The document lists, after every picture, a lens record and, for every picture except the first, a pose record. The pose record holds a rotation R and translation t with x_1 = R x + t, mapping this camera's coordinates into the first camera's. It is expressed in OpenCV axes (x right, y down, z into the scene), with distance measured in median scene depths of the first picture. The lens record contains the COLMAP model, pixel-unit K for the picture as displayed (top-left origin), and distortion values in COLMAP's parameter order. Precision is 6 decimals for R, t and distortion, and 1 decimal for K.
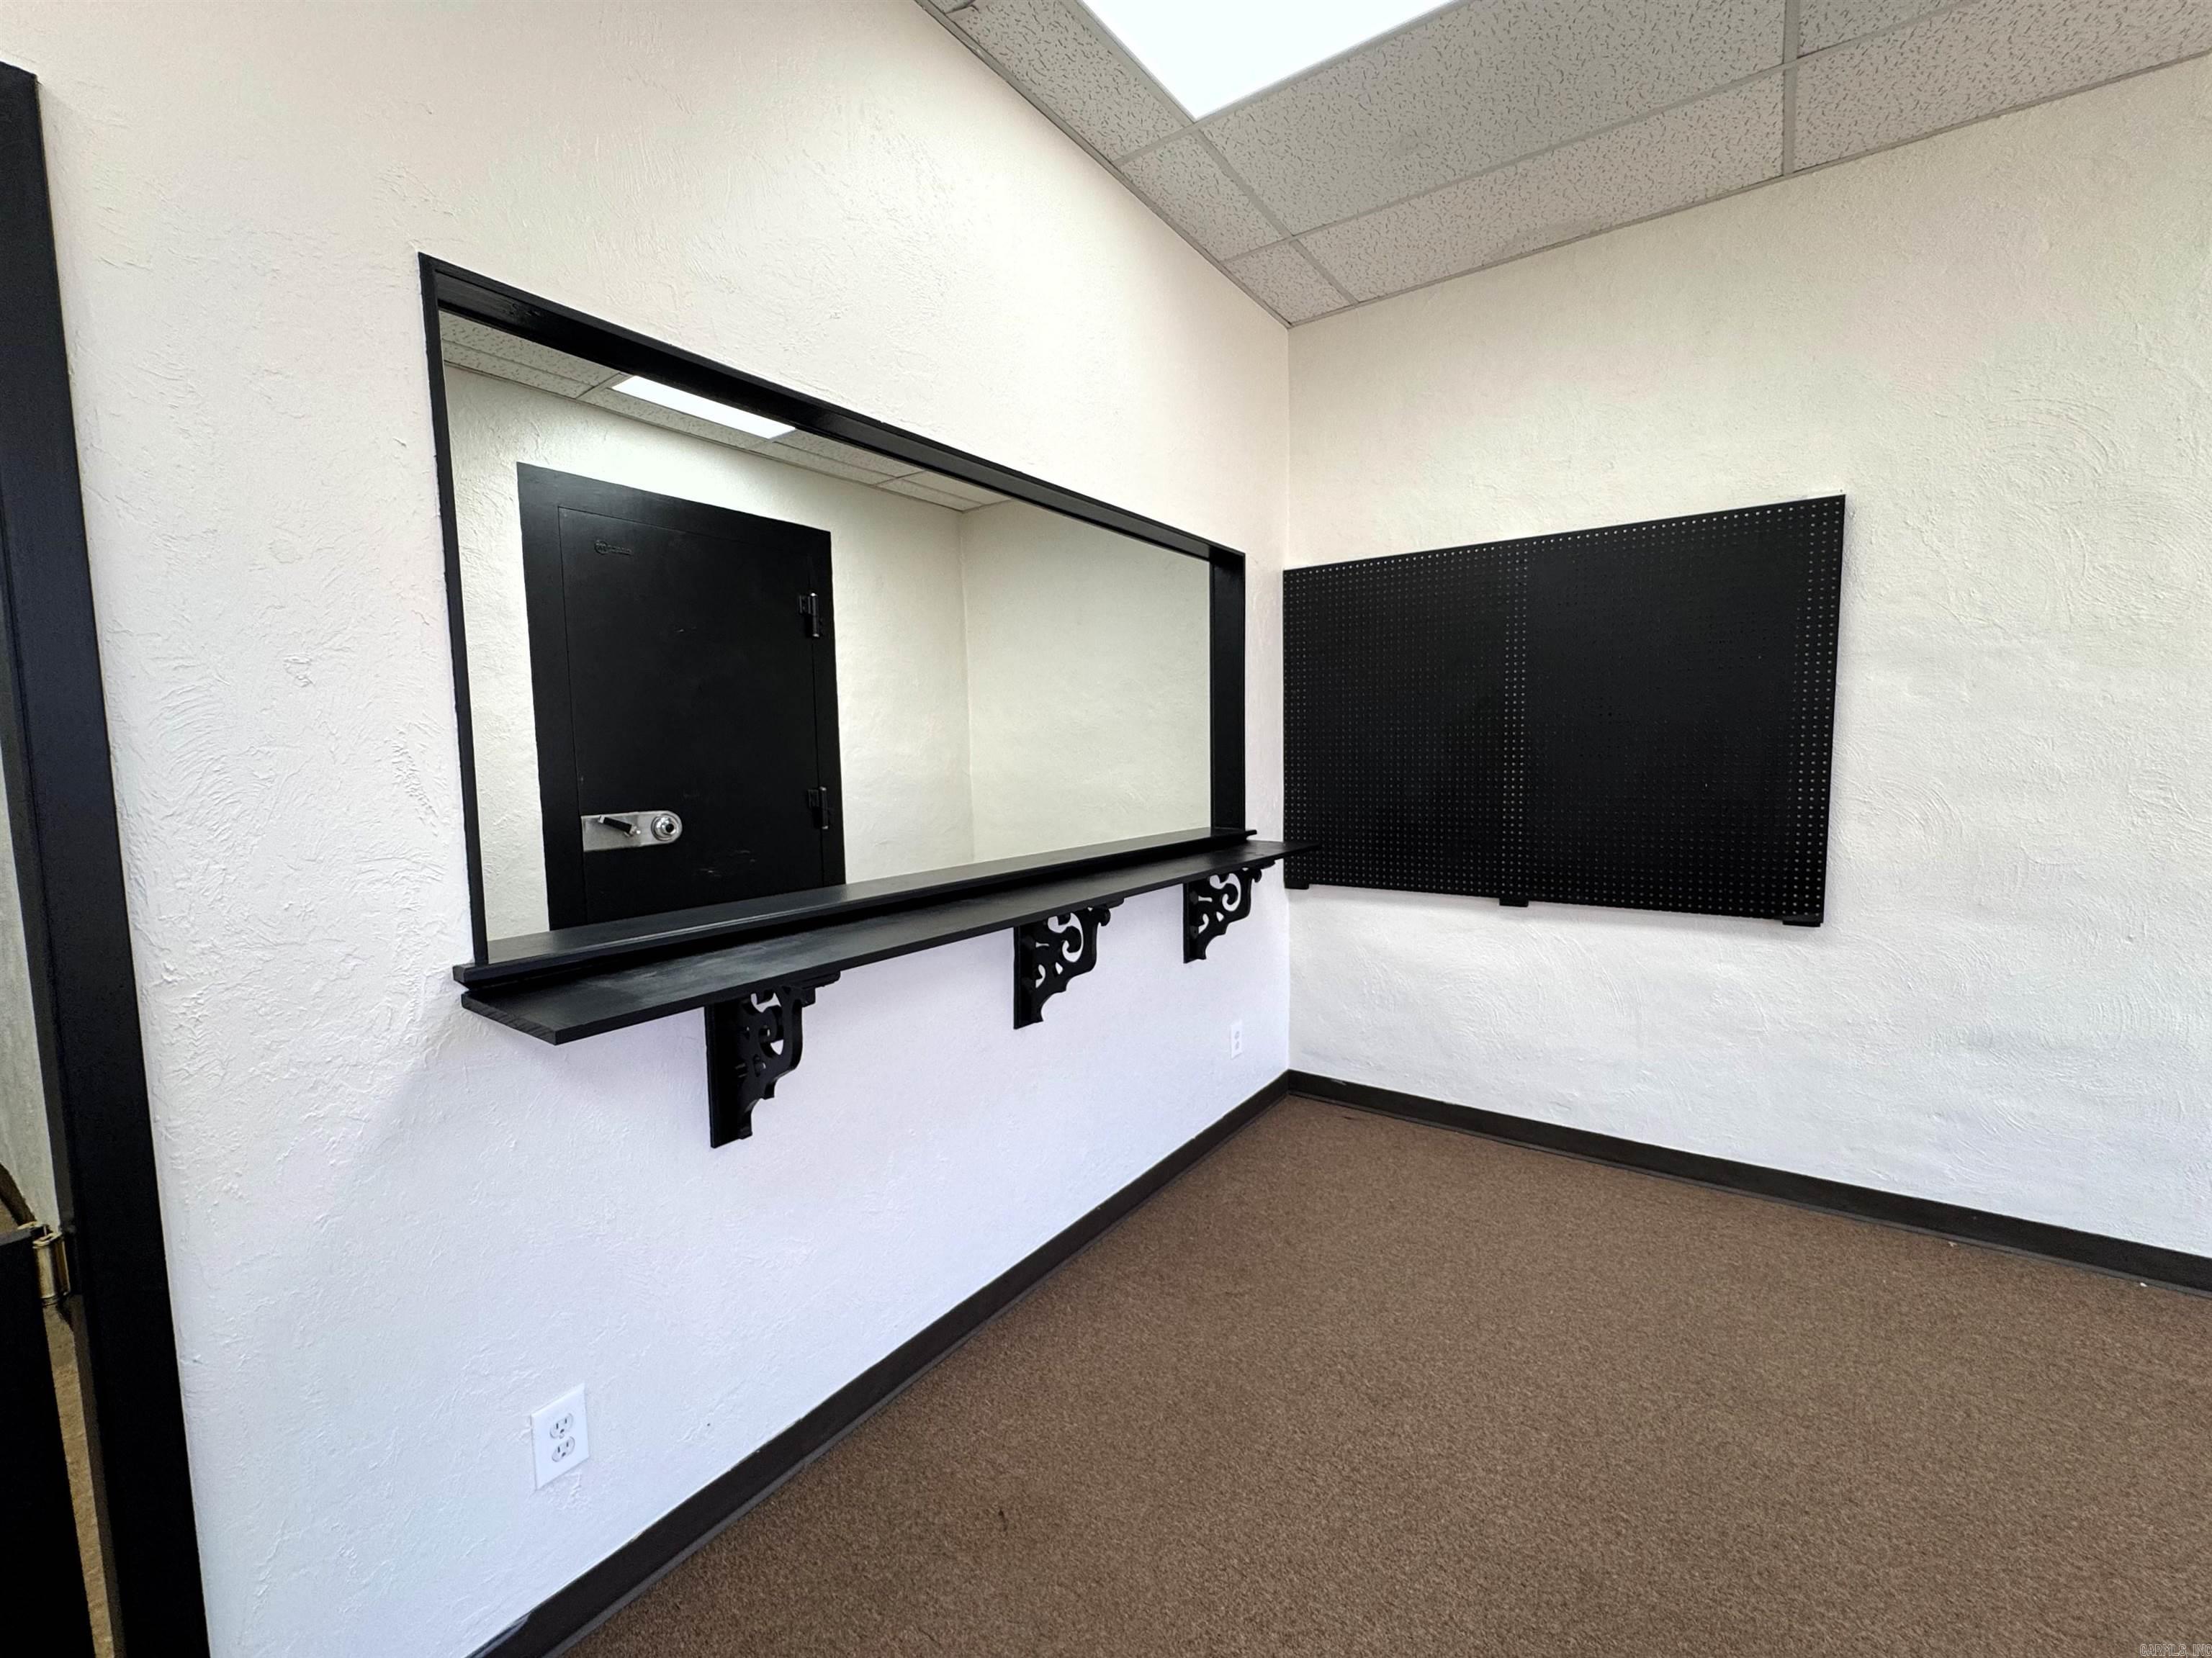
lens RADIAL K [[910.3, 0, 1105.1], [0, 910.3, 823.5], [0, 0, 1]] dist [-0.001605, 0.000513]
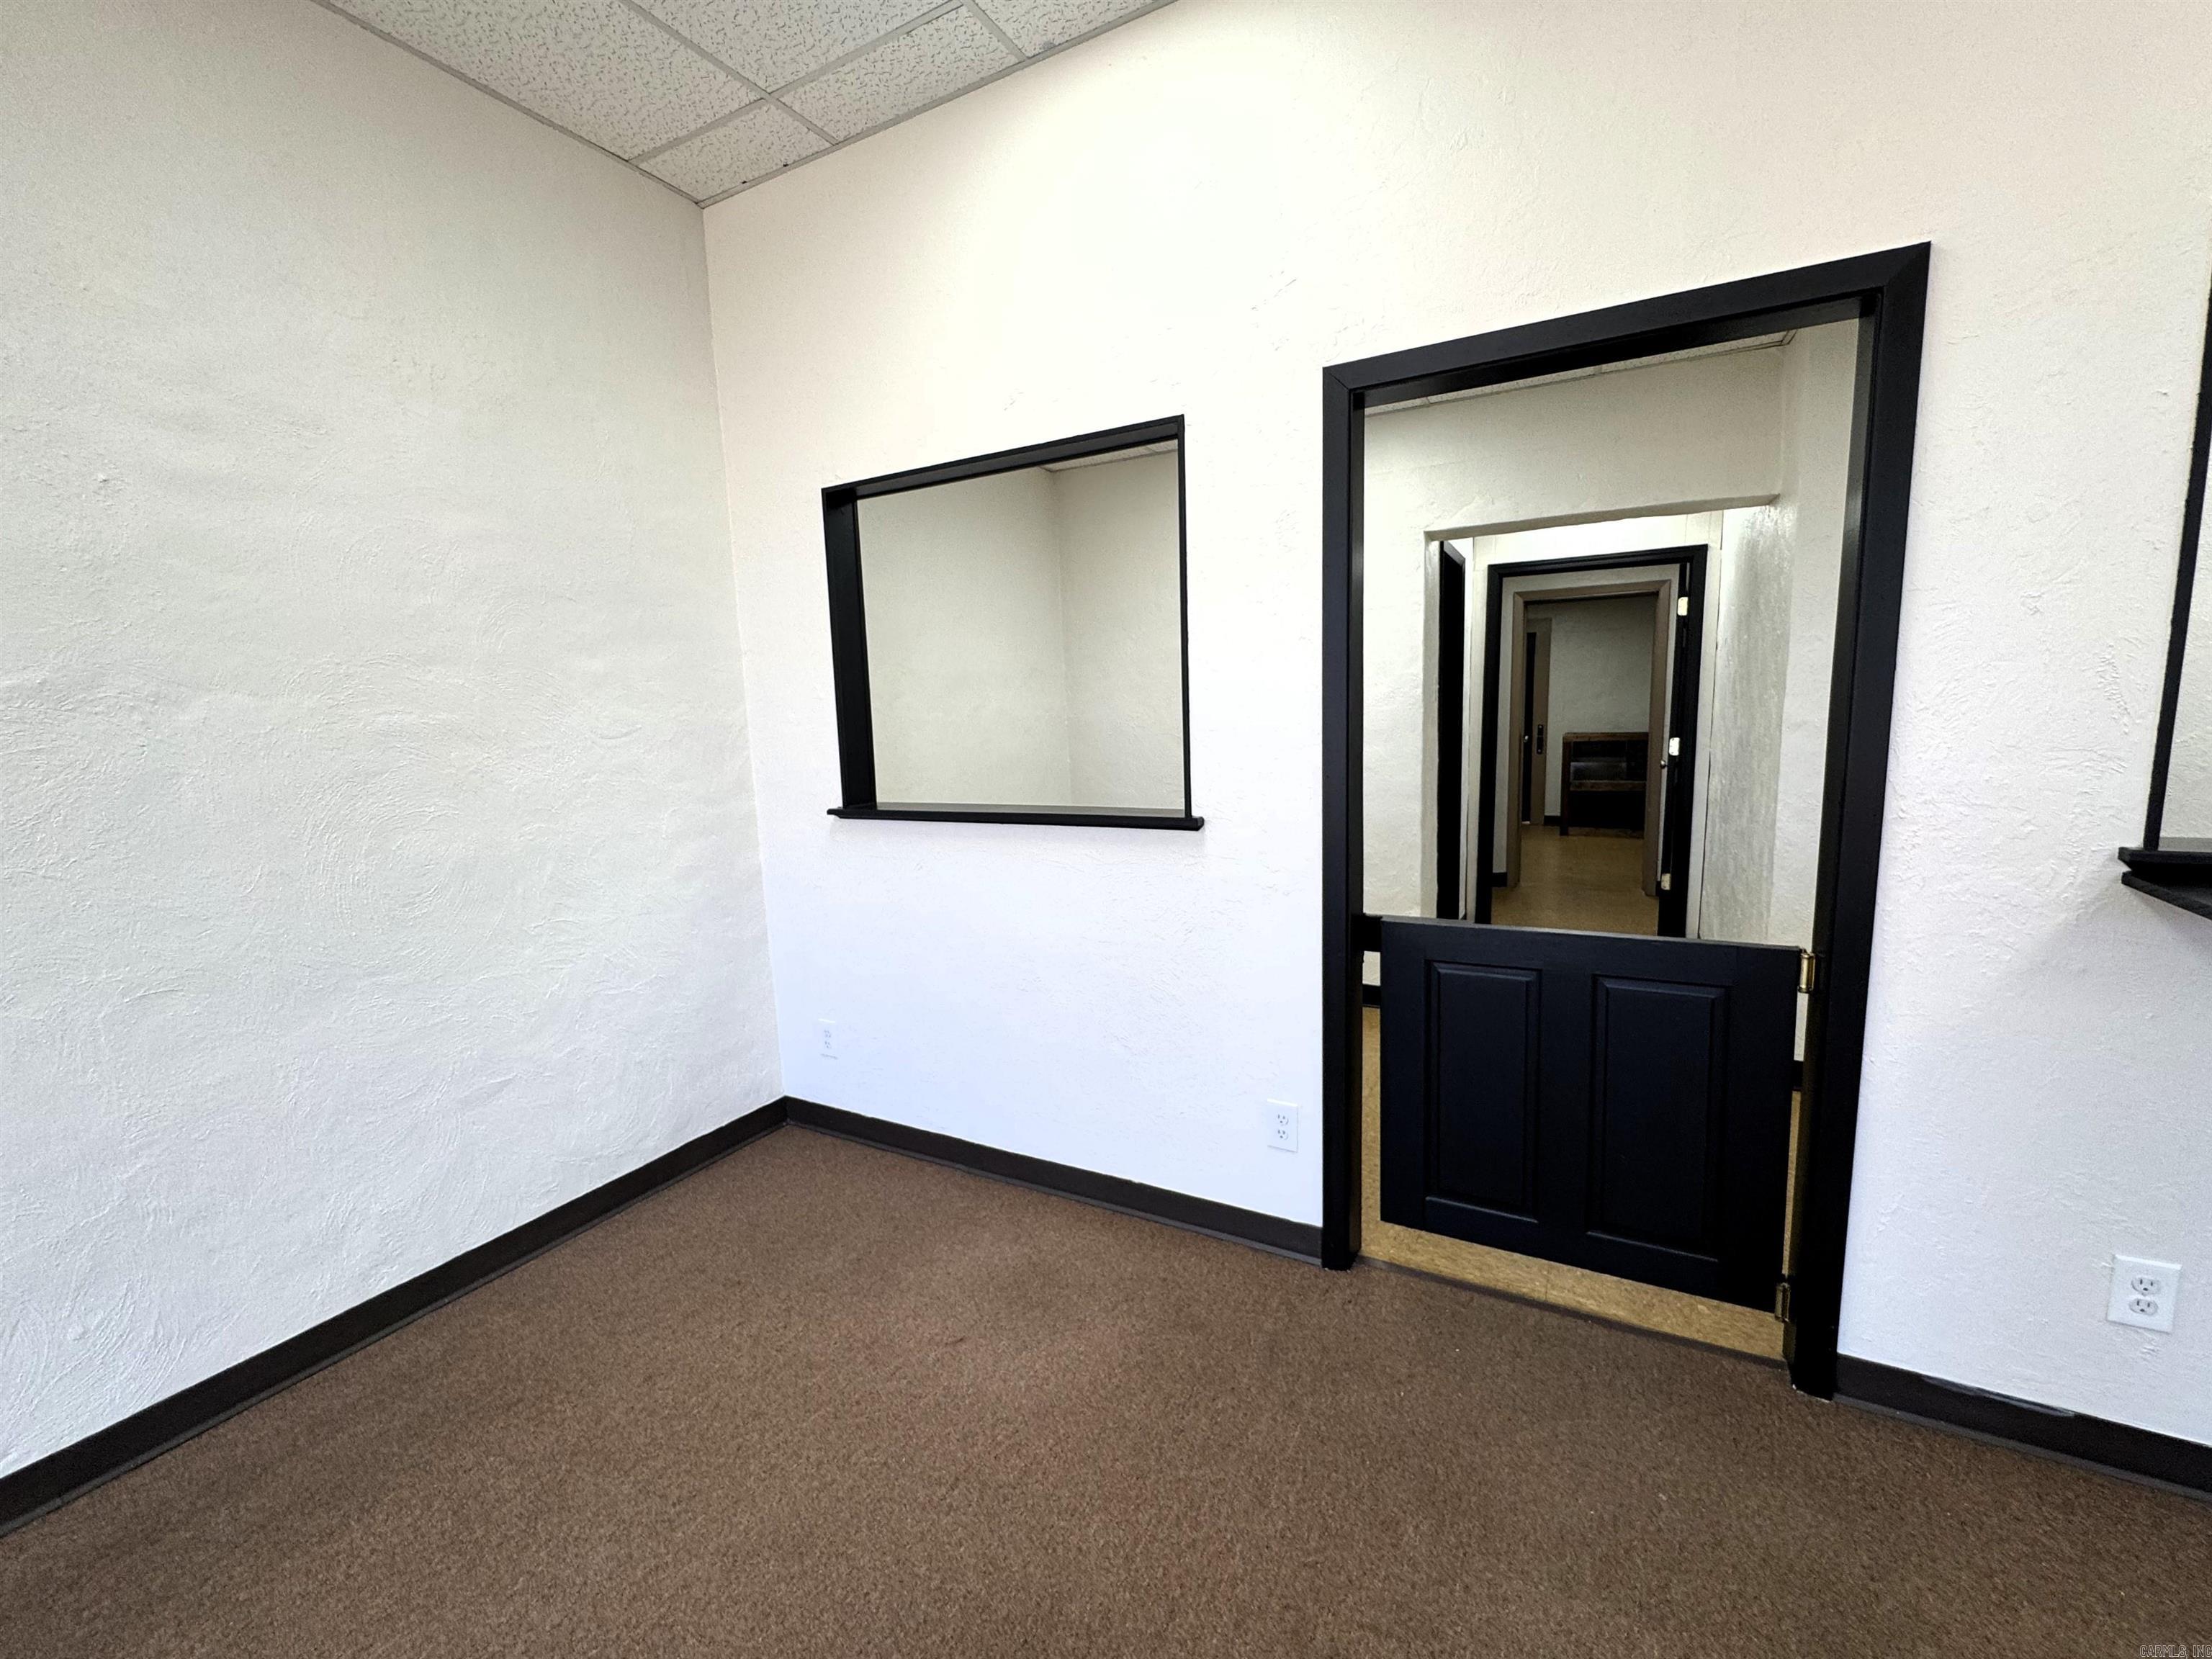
lens RADIAL K [[913.1, 0, 1100.8], [0, 913.1, 829.8], [0, 0, 1]] dist [-0.000672, -0.000099]
pose [[0.117381, 0.146706, -0.982191, 0.134248], [-0.054575, 0.988486, 0.141124, 0.019577], [0.991586, 0.037038, 0.124036, -0.214828]]
